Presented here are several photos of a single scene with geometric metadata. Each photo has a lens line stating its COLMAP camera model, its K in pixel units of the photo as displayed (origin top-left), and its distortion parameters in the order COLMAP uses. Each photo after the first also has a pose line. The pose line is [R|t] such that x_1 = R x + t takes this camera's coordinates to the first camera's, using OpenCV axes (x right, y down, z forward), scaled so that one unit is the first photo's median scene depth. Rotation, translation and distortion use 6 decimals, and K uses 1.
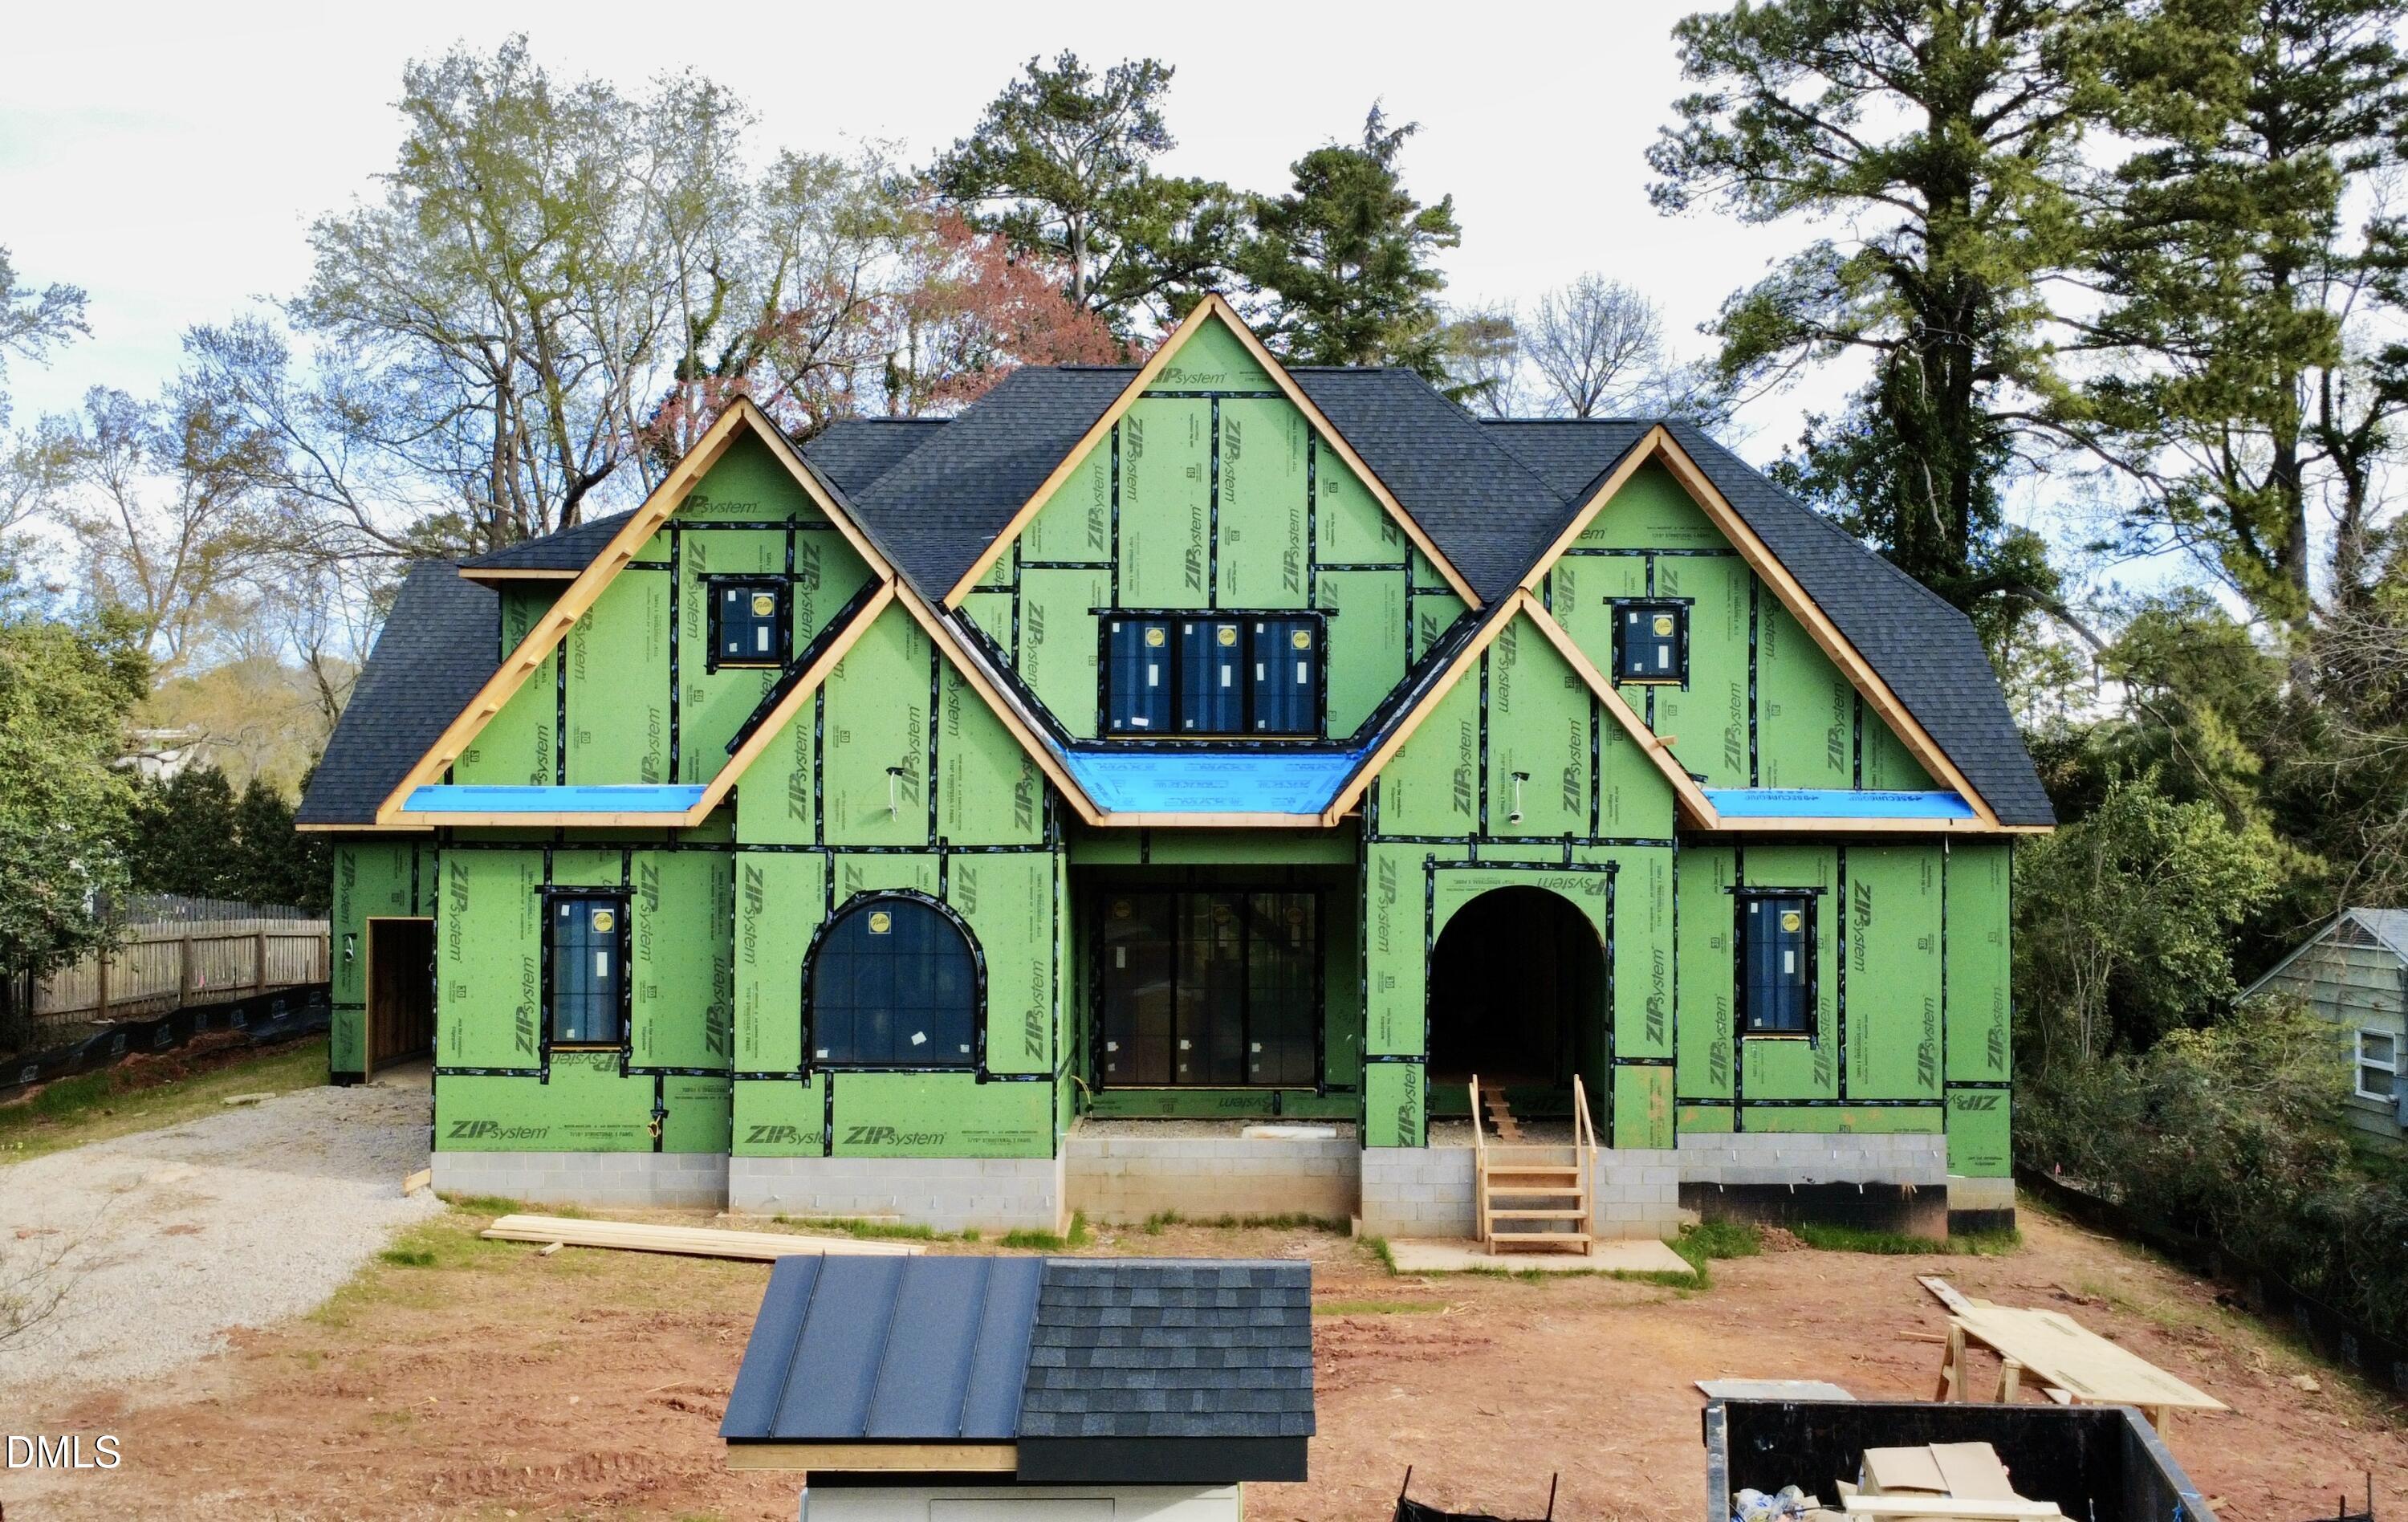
lens RADIAL K [[2028.3, 0, 1202.1], [0, 2028.3, 796.8], [0, 0, 1]] dist [0.005893, 0.007359]
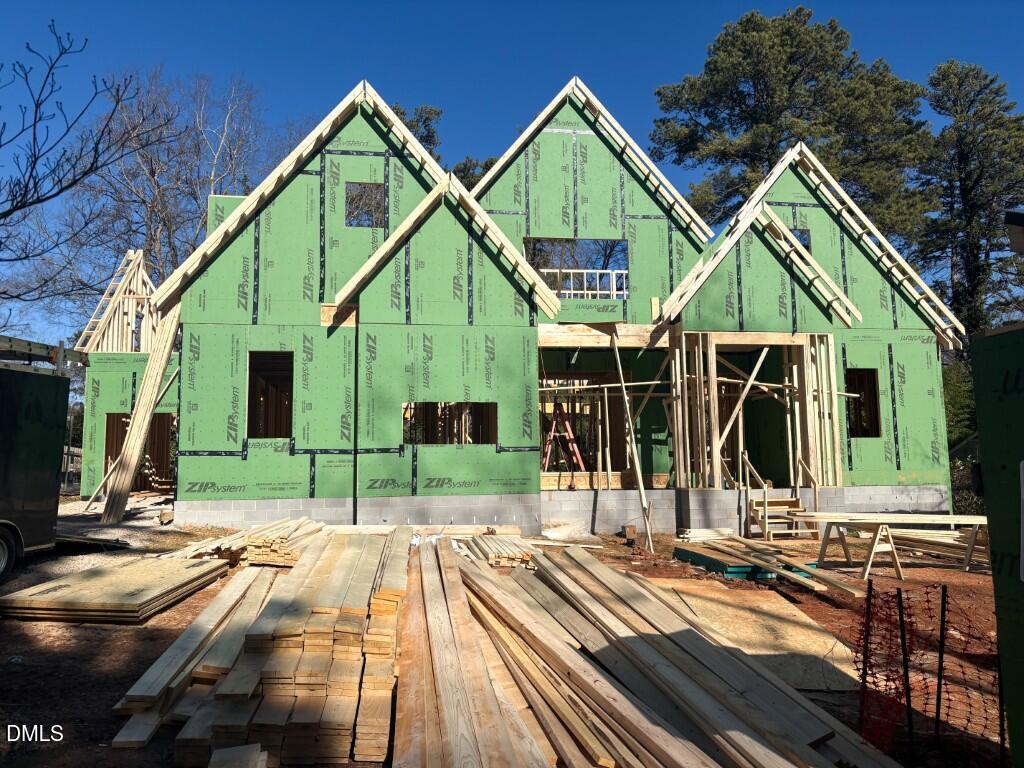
lens RADIAL K [[768.8, 0, 511.5], [0, 768.8, 389.3], [0, 0, 1]] dist [0.050437, -0.035515]
pose [[0.988093, -0.001556, 0.153851, -0.187366], [0.015085, 0.996111, -0.086805, 0.132731], [-0.153118, 0.088092, 0.984274, 0.291565]]
